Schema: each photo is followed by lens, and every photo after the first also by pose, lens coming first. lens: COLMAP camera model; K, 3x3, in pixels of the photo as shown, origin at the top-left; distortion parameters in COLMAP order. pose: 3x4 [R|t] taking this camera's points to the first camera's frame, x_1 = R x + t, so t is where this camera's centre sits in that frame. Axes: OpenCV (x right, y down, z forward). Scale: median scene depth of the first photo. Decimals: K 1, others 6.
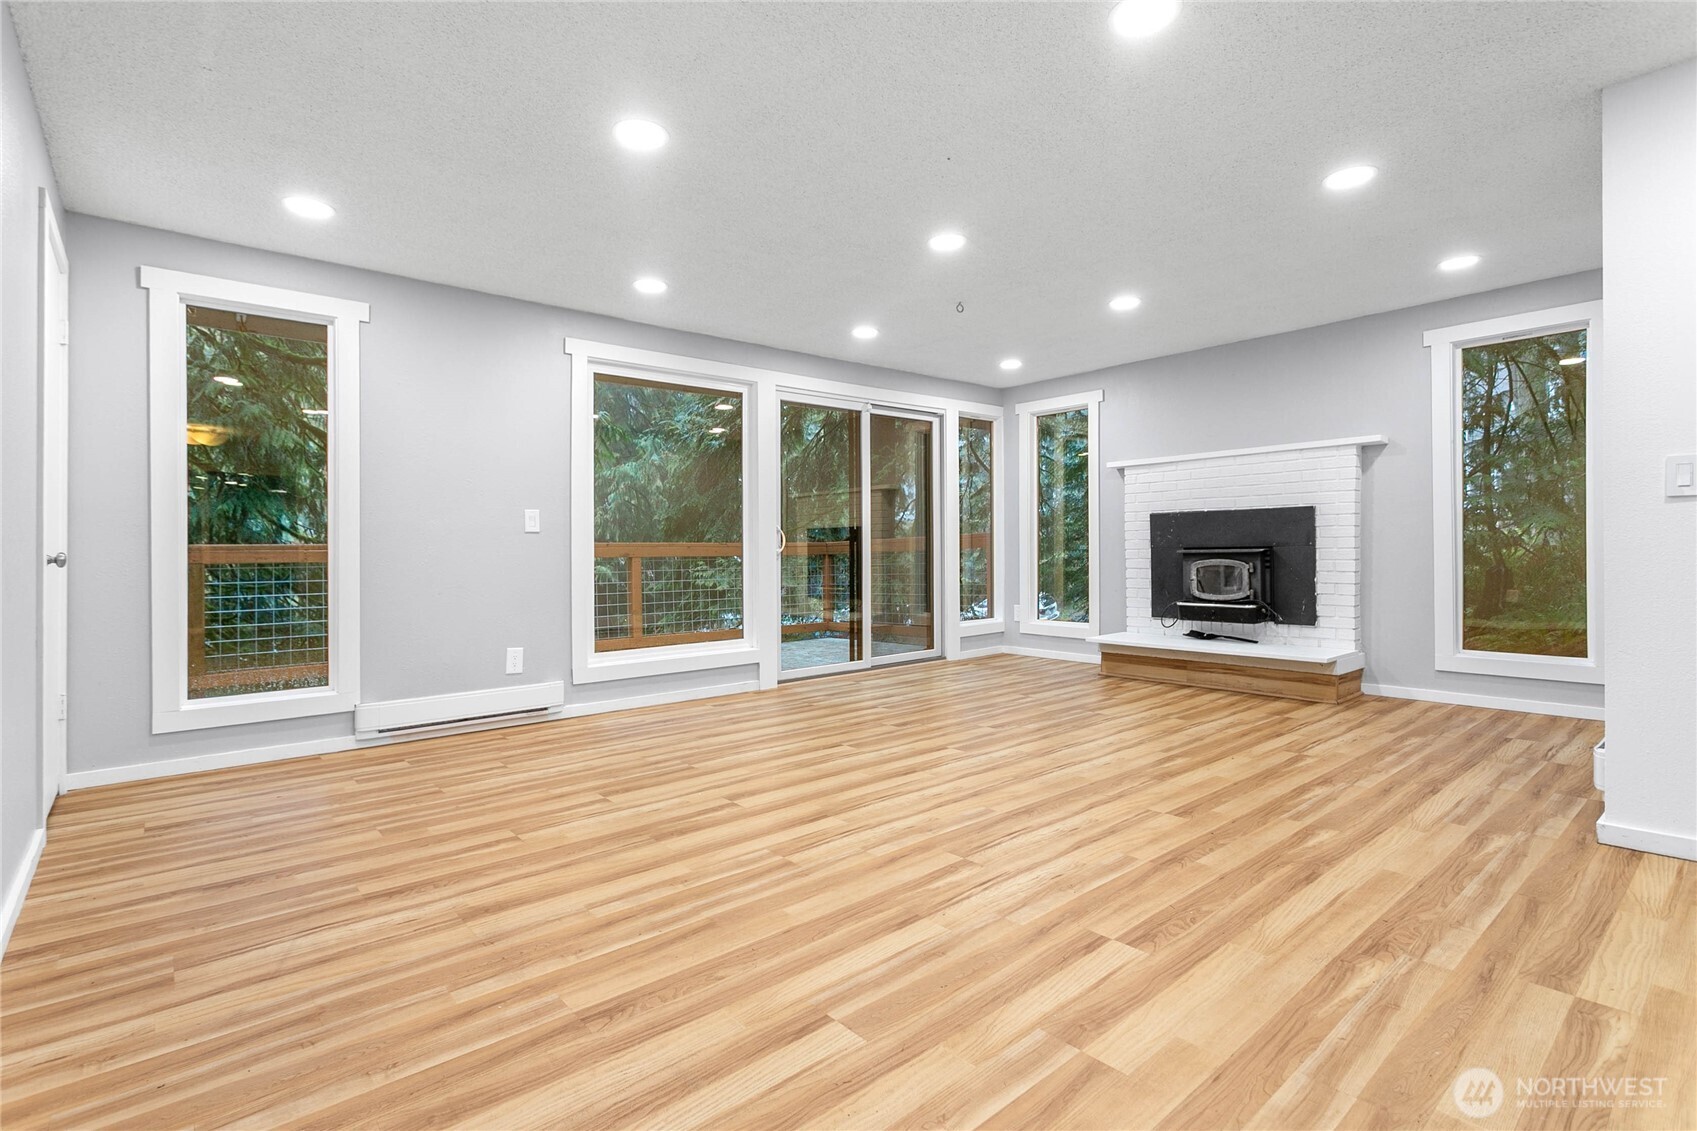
lens RADIAL K [[804.5, 0, 841.6], [0, 804.5, 561.3], [0, 0, 1]] dist [-0.002169, -0.000672]
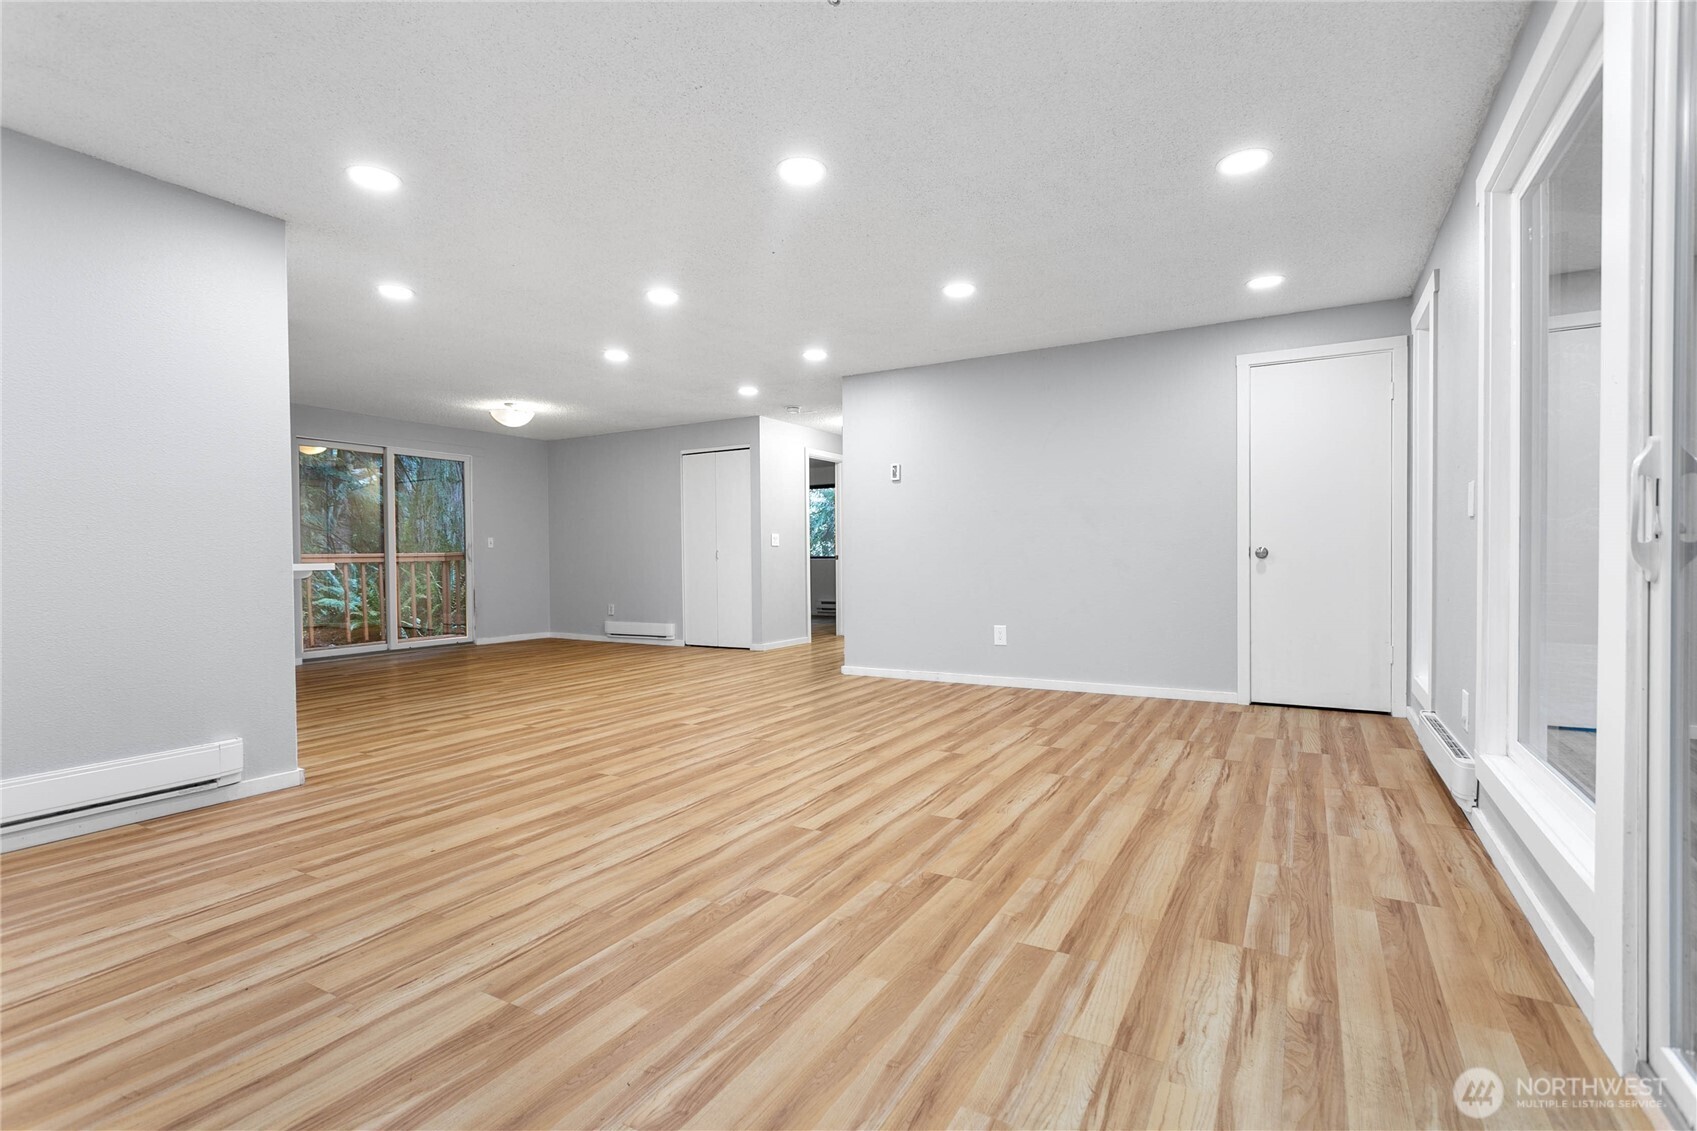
lens RADIAL K [[804.5, 0, 841.6], [0, 804.5, 561.3], [0, 0, 1]] dist [-0.002169, -0.000672]
pose [[-0.943032, 0.023082, -0.331901, 0.433644], [0.015954, 0.999580, 0.024186, -0.034665], [0.332320, 0.017513, -0.943004, 2.103361]]
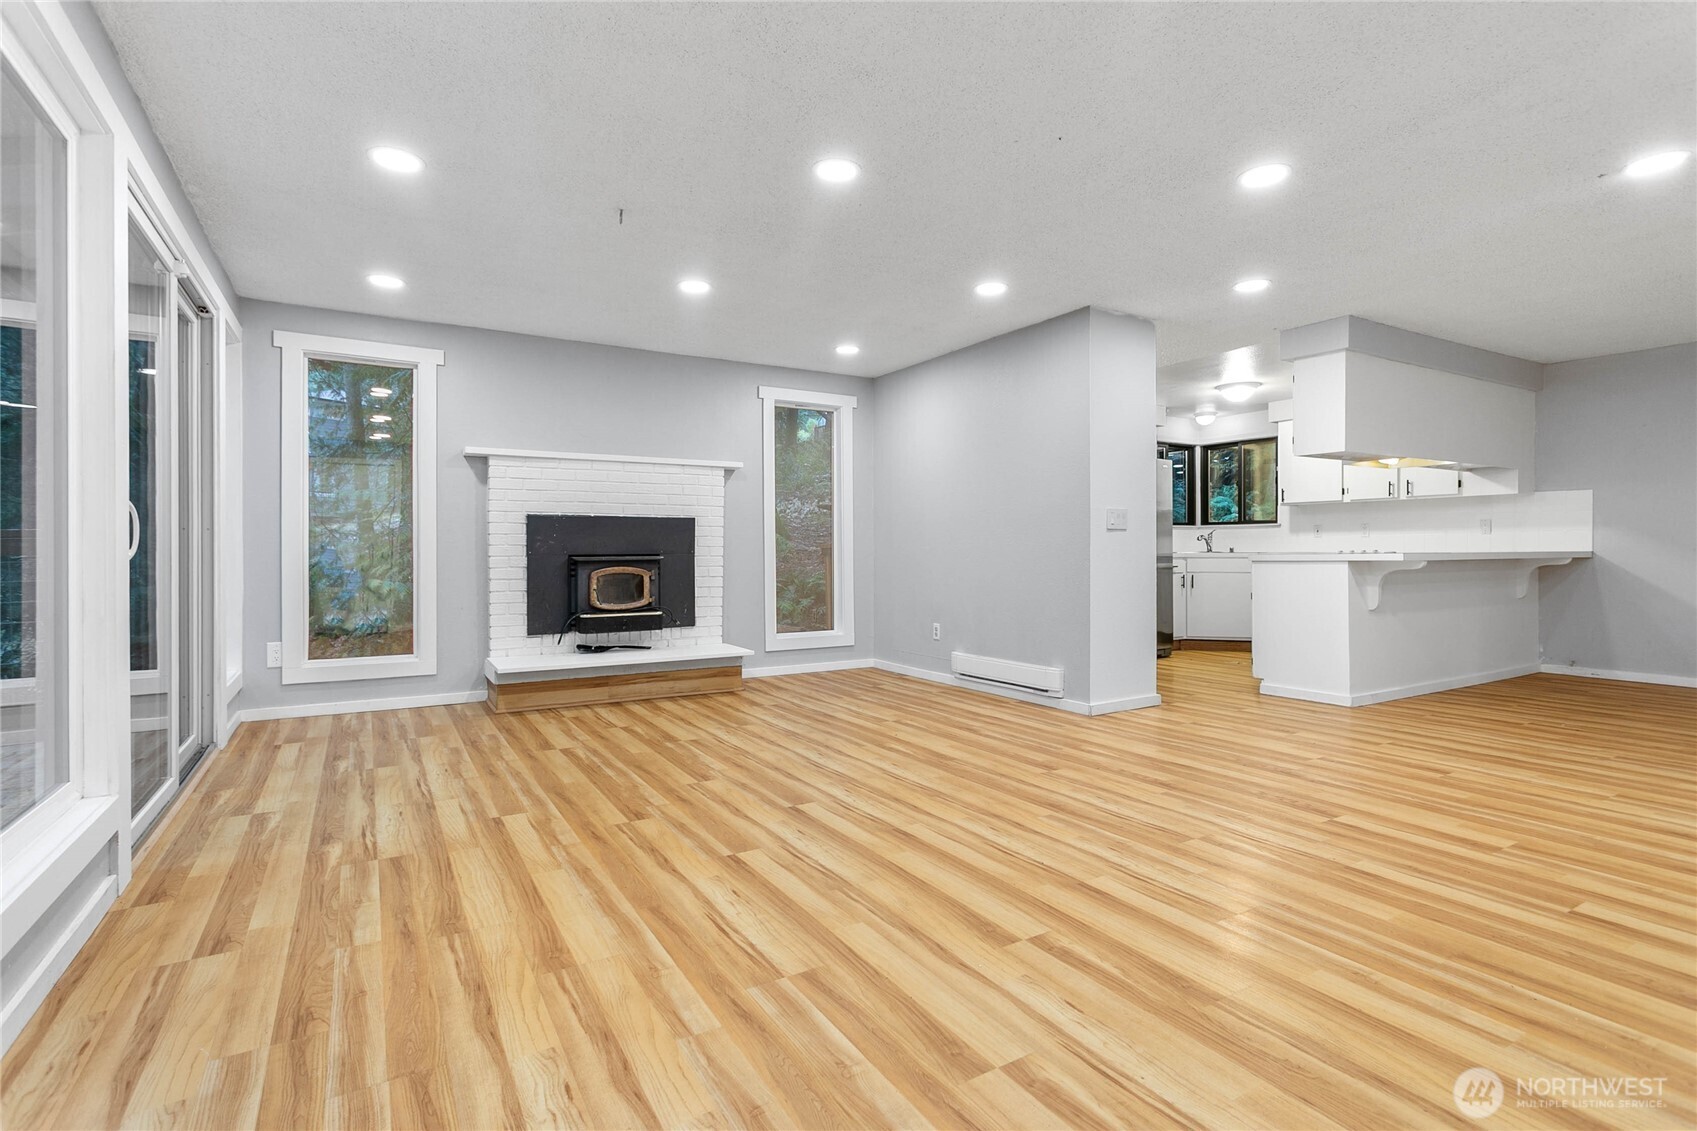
lens RADIAL K [[804.5, 0, 841.6], [0, 804.5, 561.3], [0, 0, 1]] dist [-0.002169, -0.000672]
pose [[0.170391, 0.000766, 0.985376, -0.783342], [0.015249, 0.999878, -0.003414, -0.003358], [-0.985259, 0.015608, 0.170358, 1.016554]]
